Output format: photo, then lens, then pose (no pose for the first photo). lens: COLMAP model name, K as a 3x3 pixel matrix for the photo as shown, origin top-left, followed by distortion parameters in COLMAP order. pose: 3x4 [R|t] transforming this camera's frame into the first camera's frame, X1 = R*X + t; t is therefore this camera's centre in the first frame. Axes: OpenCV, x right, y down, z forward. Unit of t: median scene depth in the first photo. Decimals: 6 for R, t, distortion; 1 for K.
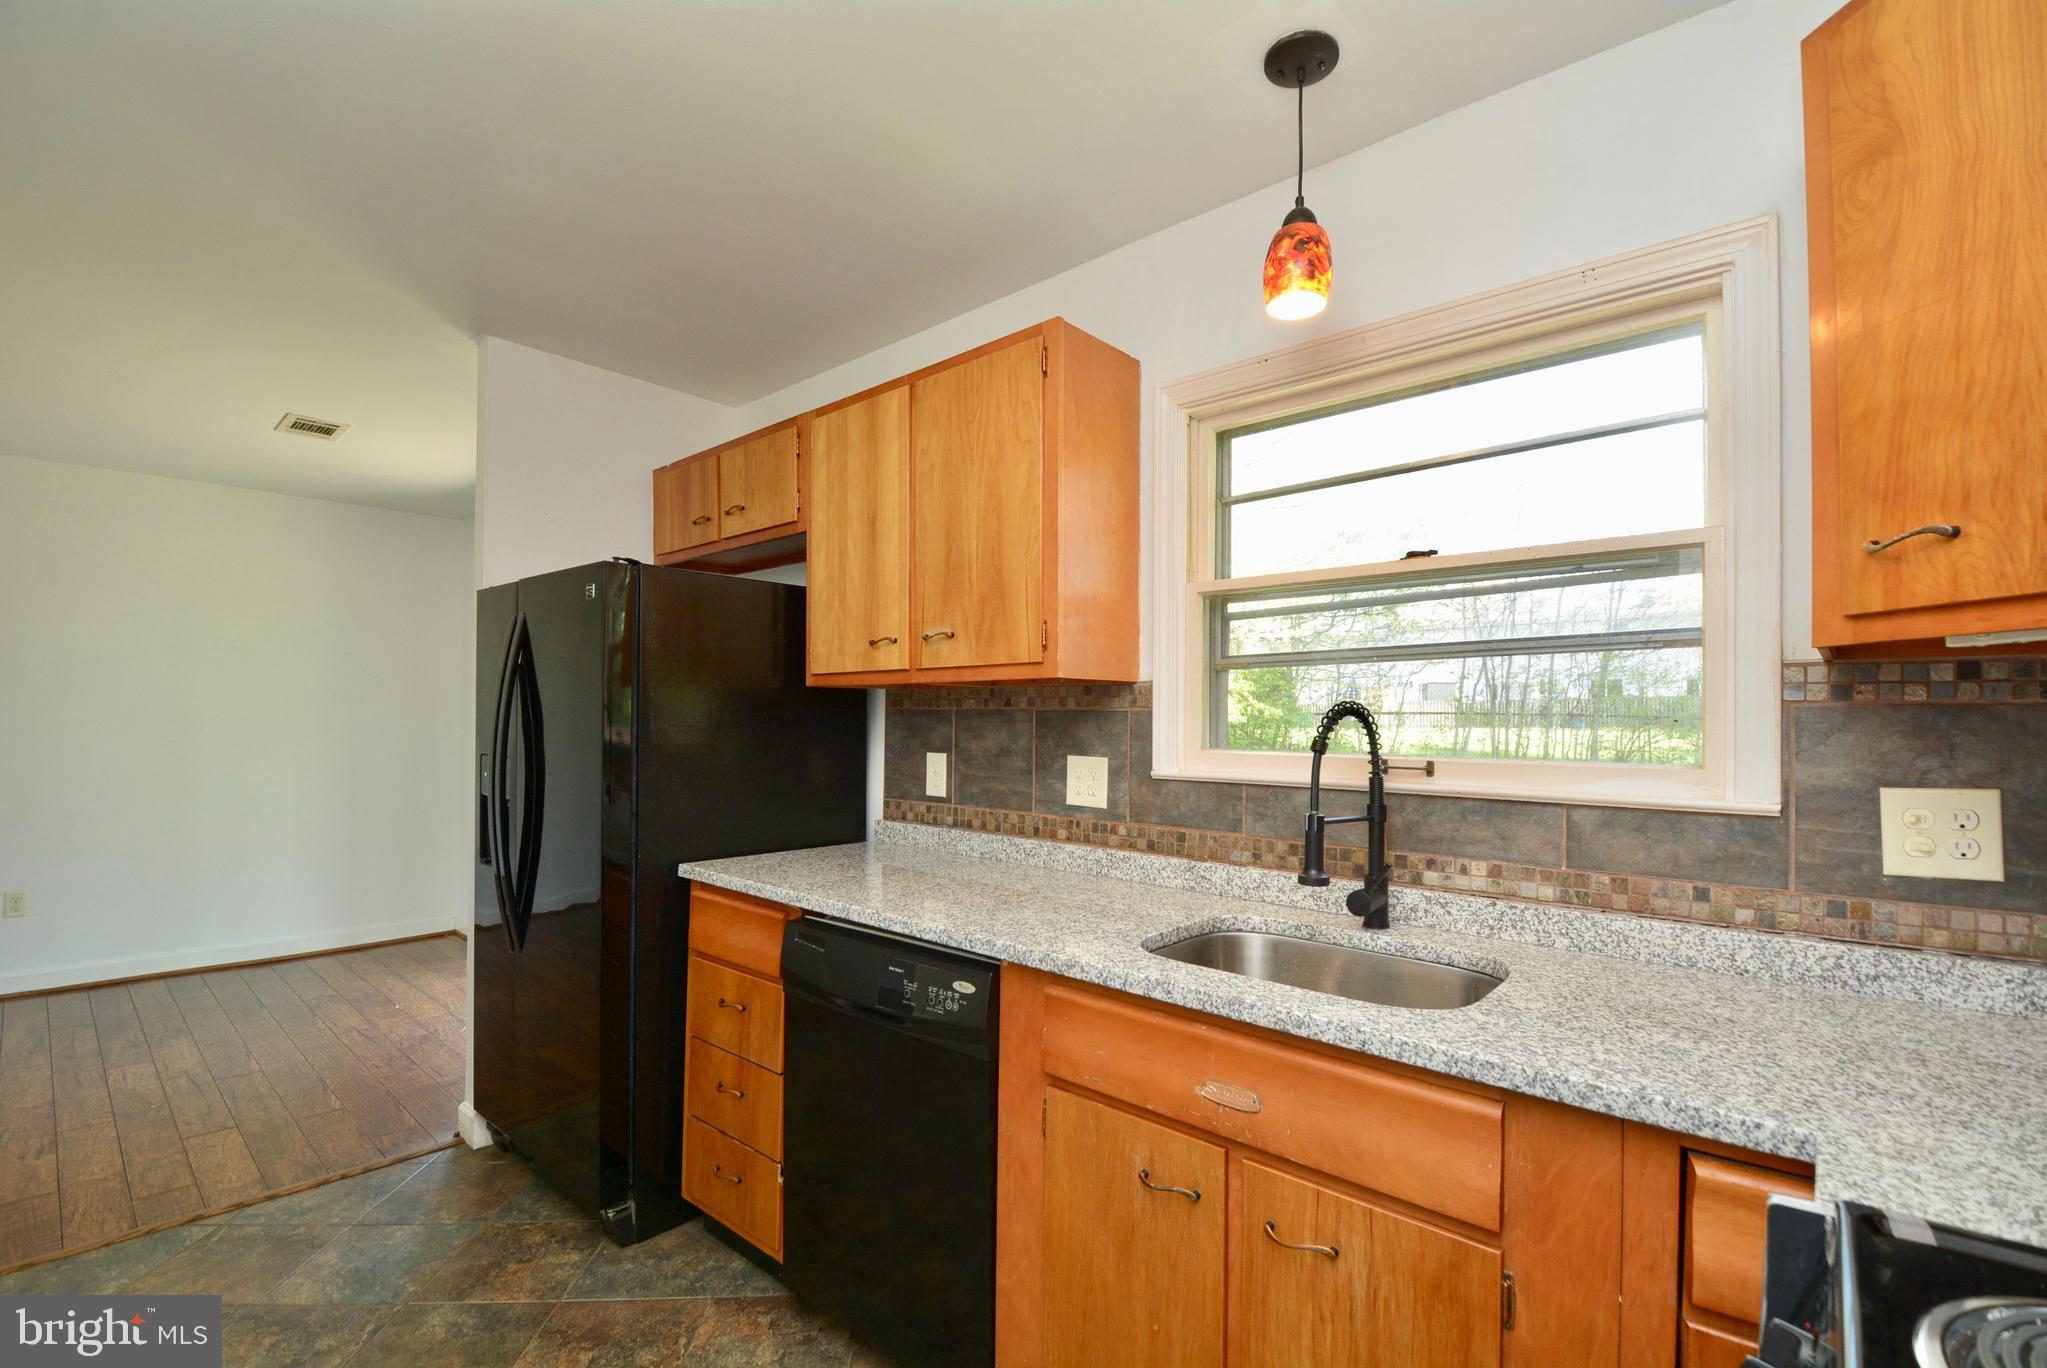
lens RADIAL K [[899.5, 0, 1037.9], [0, 899.5, 704.6], [0, 0, 1]] dist [0.013777, -0.018864]
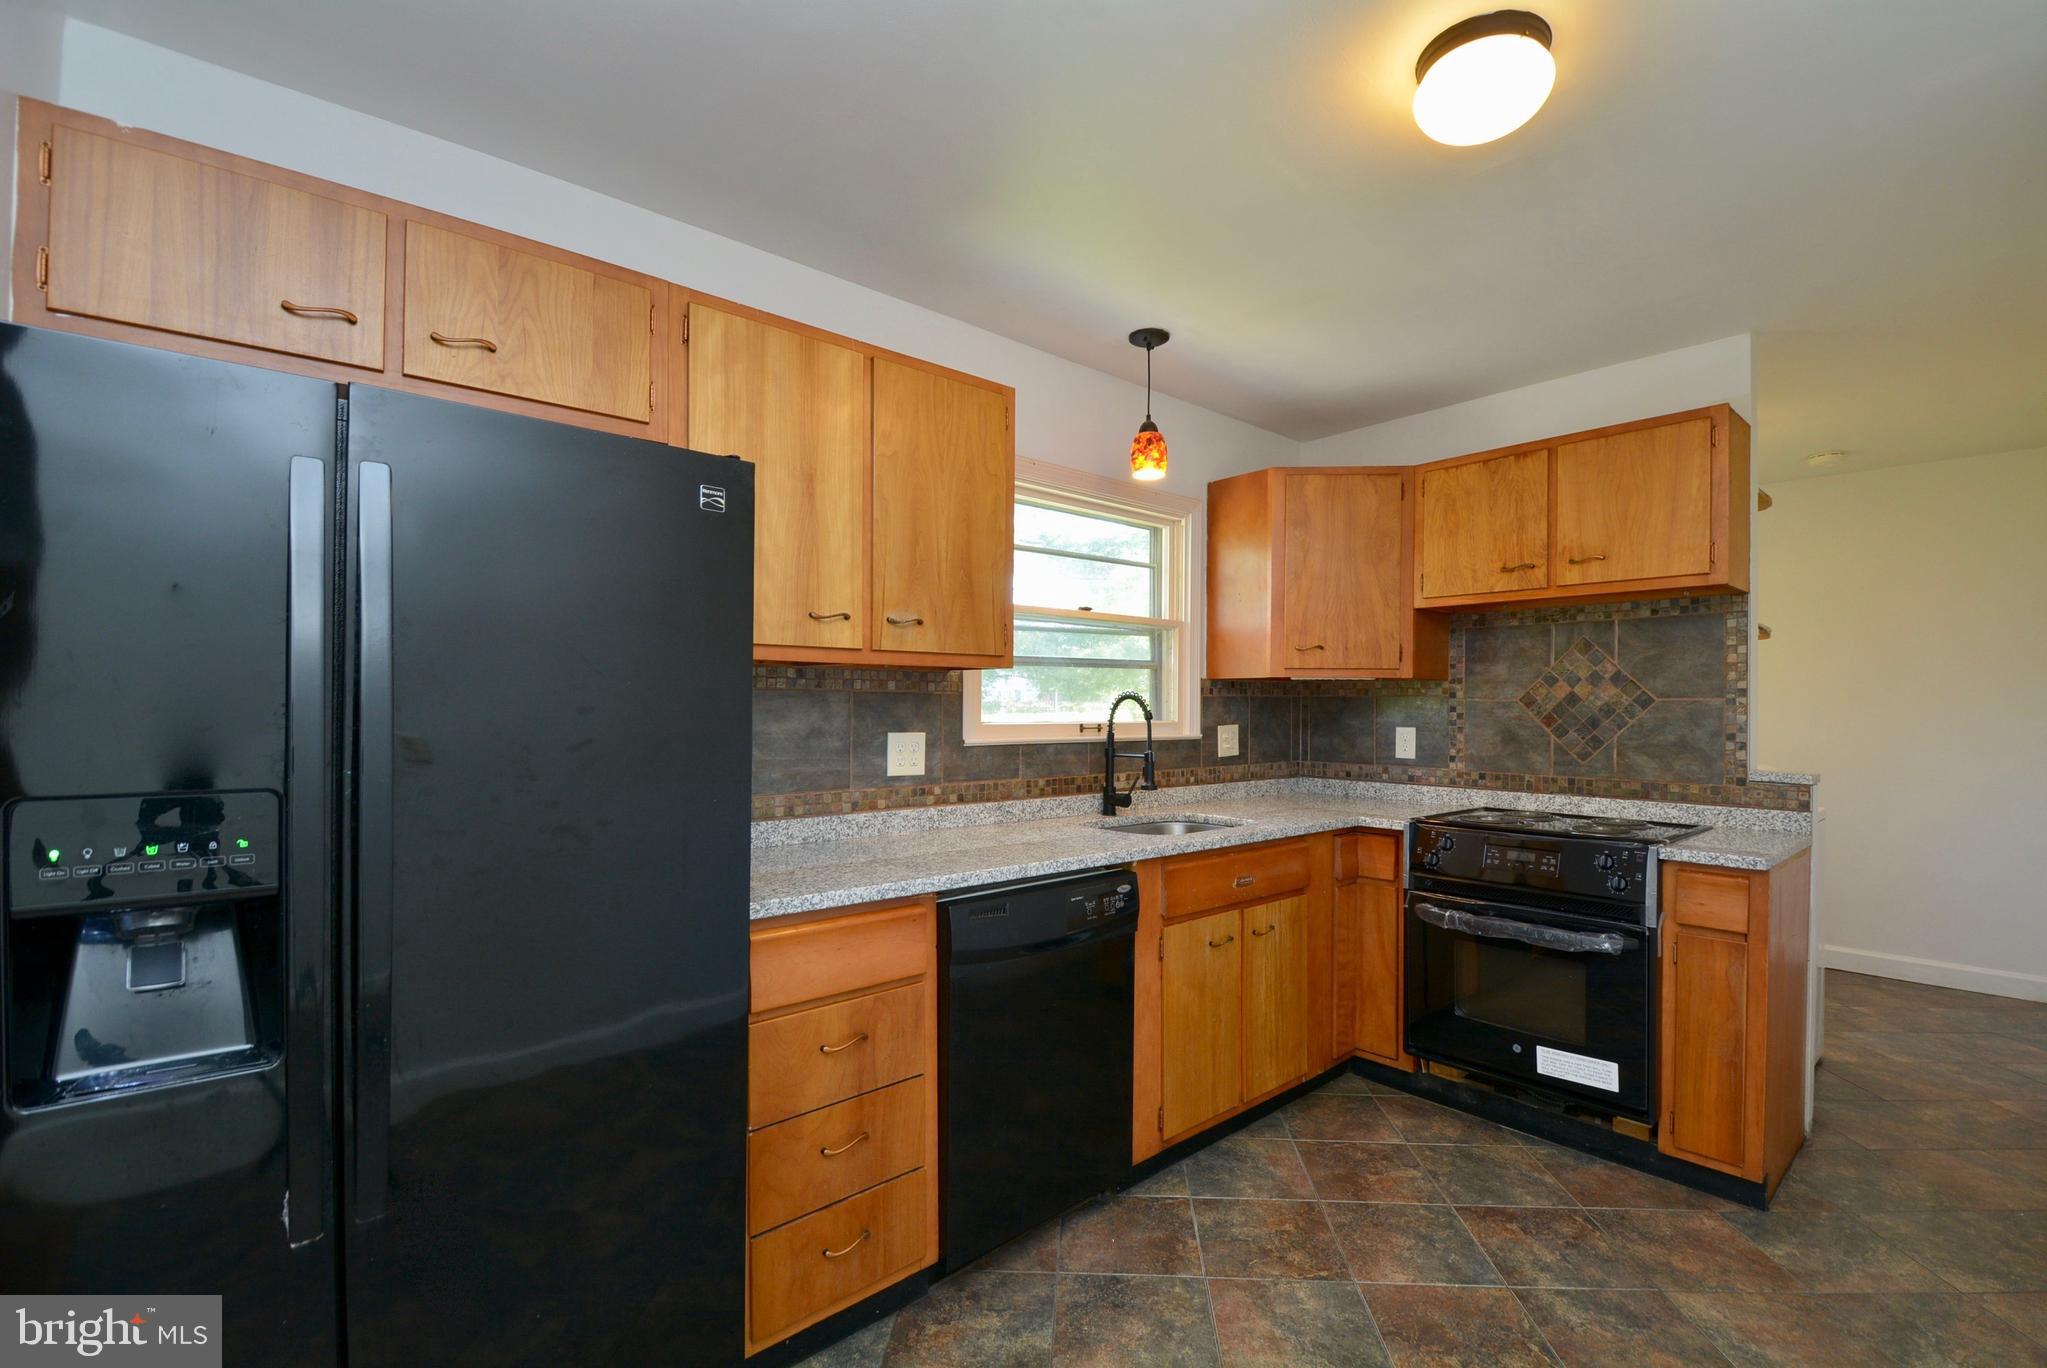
lens RADIAL K [[899.5, 0, 1048.1], [0, 899.5, 704.1], [0, 0, 1]] dist [0.013777, -0.018864]
pose [[0.124760, -0.004006, 0.992179, -1.144612], [-0.018110, 0.999816, 0.006314, 0.010761], [-0.992022, -0.018756, 0.124665, 0.715984]]
